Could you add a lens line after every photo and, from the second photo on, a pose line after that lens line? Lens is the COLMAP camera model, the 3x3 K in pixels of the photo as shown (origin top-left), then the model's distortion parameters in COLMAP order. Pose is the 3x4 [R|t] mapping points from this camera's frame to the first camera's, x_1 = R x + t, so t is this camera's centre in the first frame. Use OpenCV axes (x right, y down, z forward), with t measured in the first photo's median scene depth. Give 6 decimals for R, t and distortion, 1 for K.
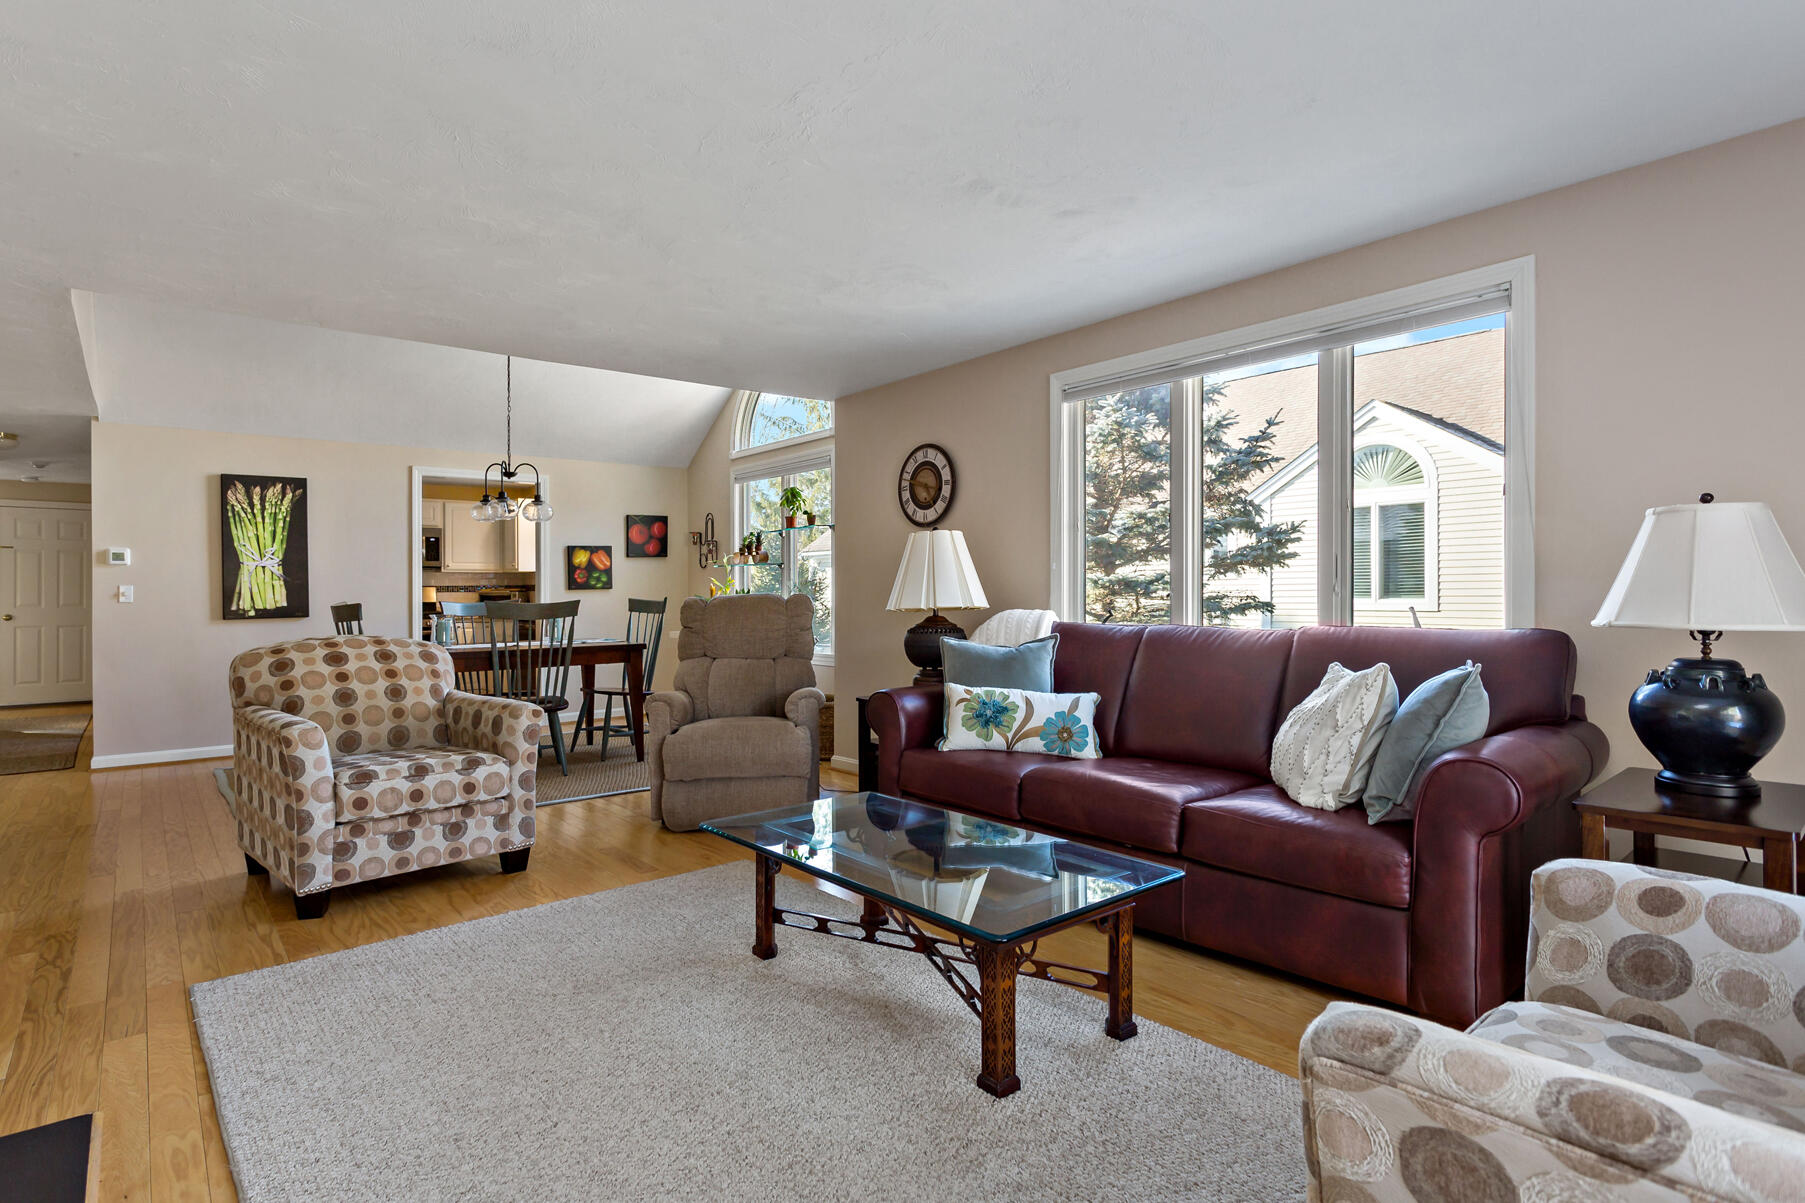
lens RADIAL K [[903.4, 0, 902.5], [0, 903.4, 601.5], [0, 0, 1]] dist [-0.023367, 0.000563]
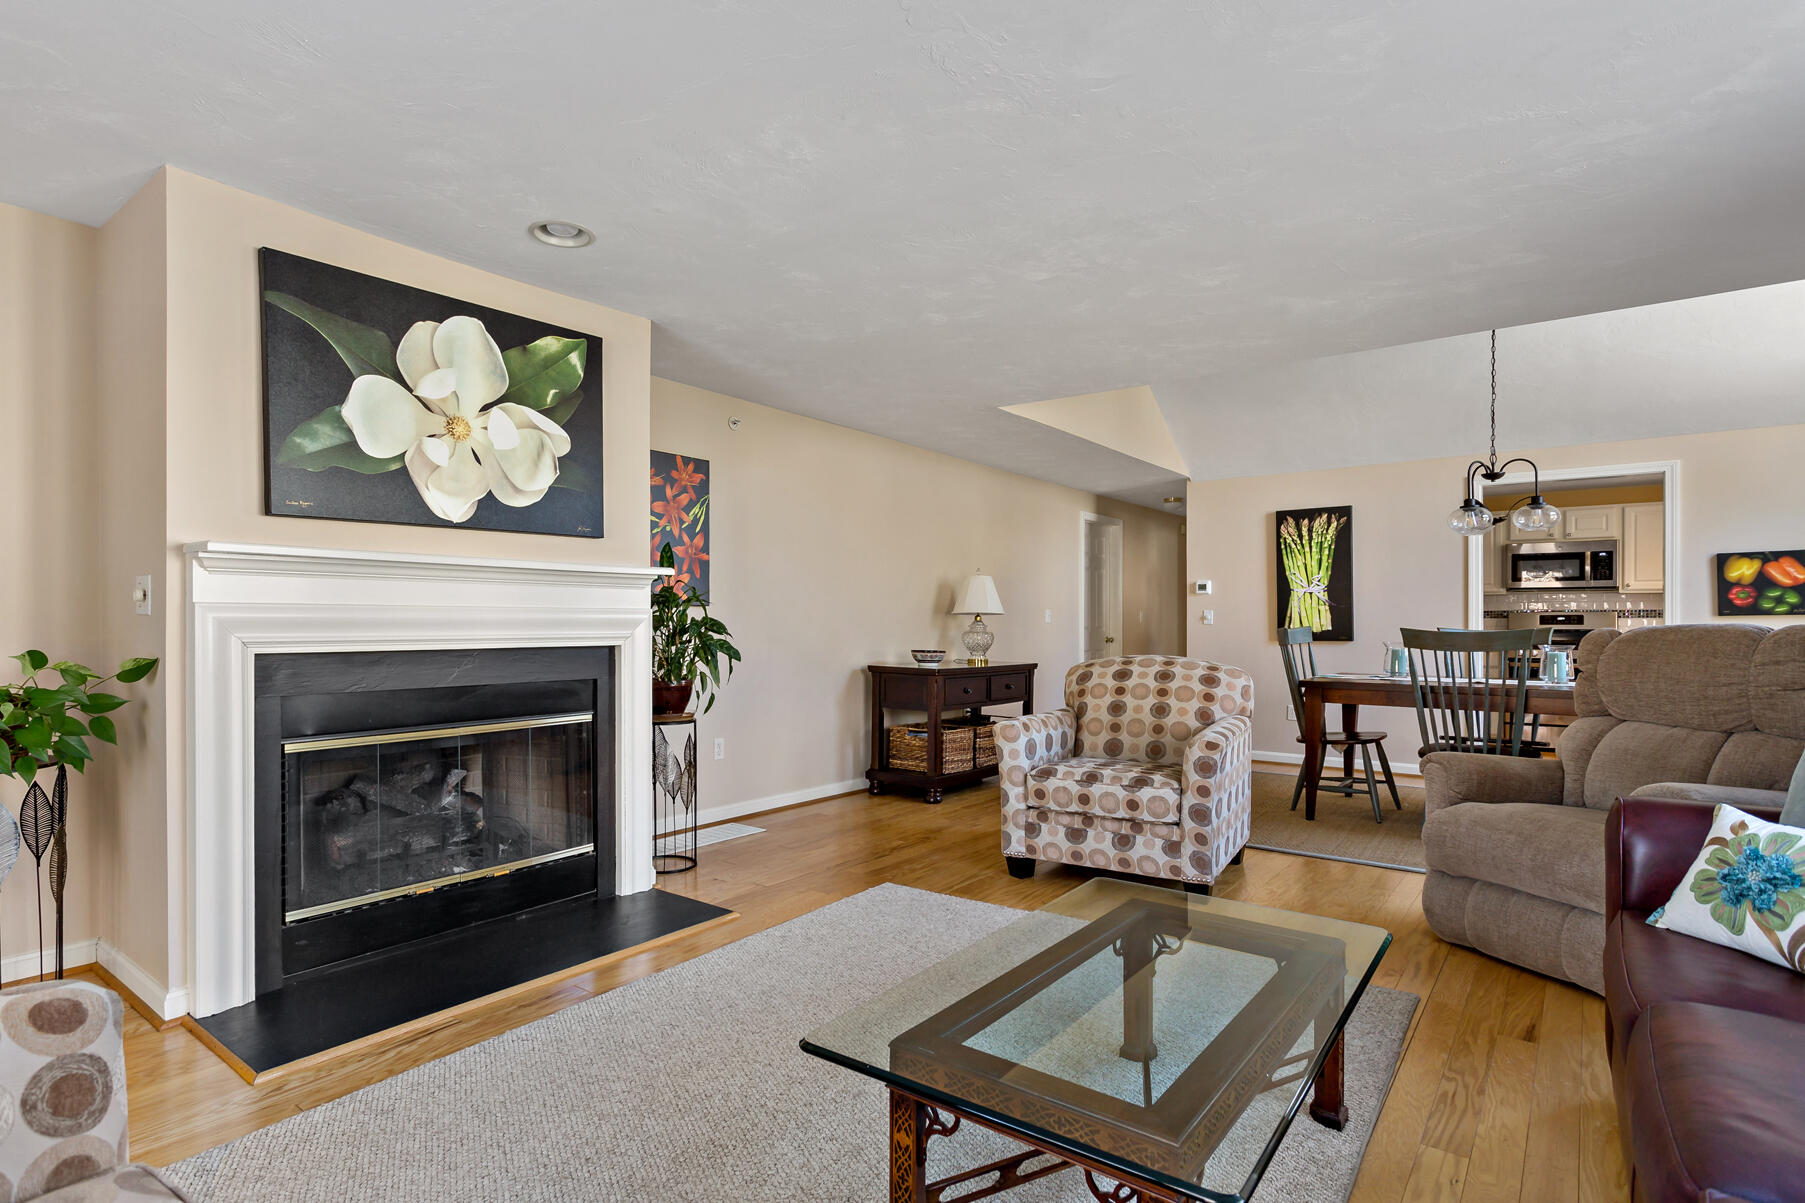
lens RADIAL K [[904.1, 0, 836.1], [0, 904.1, 622.1], [0, 0, 1]] dist [0.001035, 0.000099]
pose [[0.212905, 0.011820, -0.977001, 0.385391], [-0.015035, 0.999848, 0.008820, -0.007883], [0.976957, 0.012811, 0.213050, 0.354196]]
